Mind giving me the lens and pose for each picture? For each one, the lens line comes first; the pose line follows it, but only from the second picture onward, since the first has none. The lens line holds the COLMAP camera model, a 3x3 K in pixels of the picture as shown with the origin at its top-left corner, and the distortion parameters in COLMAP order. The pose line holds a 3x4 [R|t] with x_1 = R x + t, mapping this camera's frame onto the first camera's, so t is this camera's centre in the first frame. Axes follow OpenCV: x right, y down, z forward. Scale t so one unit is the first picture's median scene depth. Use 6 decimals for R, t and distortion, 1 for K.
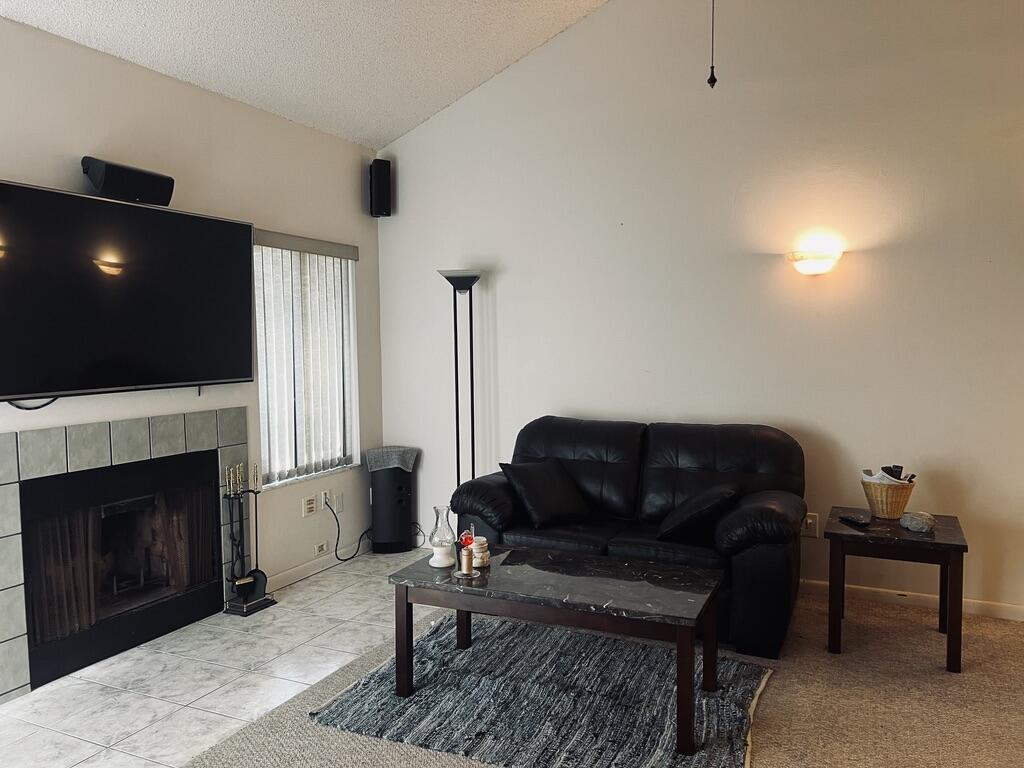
lens RADIAL K [[759.2, 0, 514.2], [0, 759.2, 386.3], [0, 0, 1]] dist [0.063824, -0.080154]
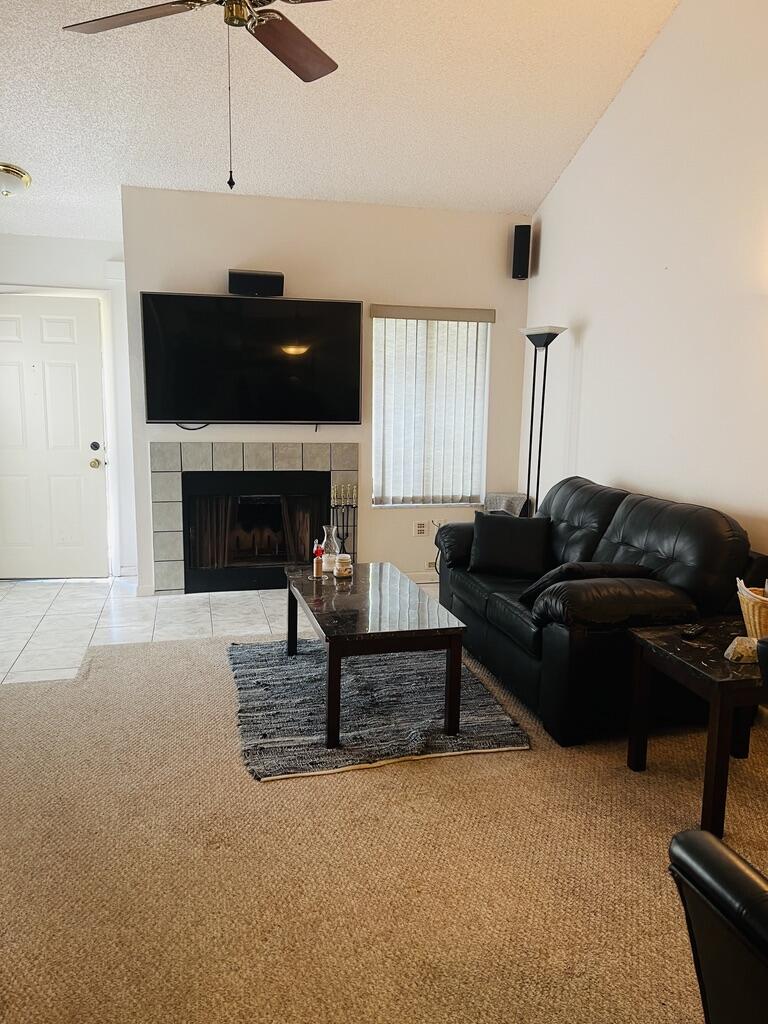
lens RADIAL K [[759.2, 0, 408.9], [0, 759.2, 514.4], [0, 0, 1]] dist [0.063824, -0.080154]
pose [[0.647699, 0.145437, -0.747887, 0.761831], [-0.071176, 0.988869, 0.130659, -0.031226], [0.758565, -0.031396, 0.650841, 0.217357]]
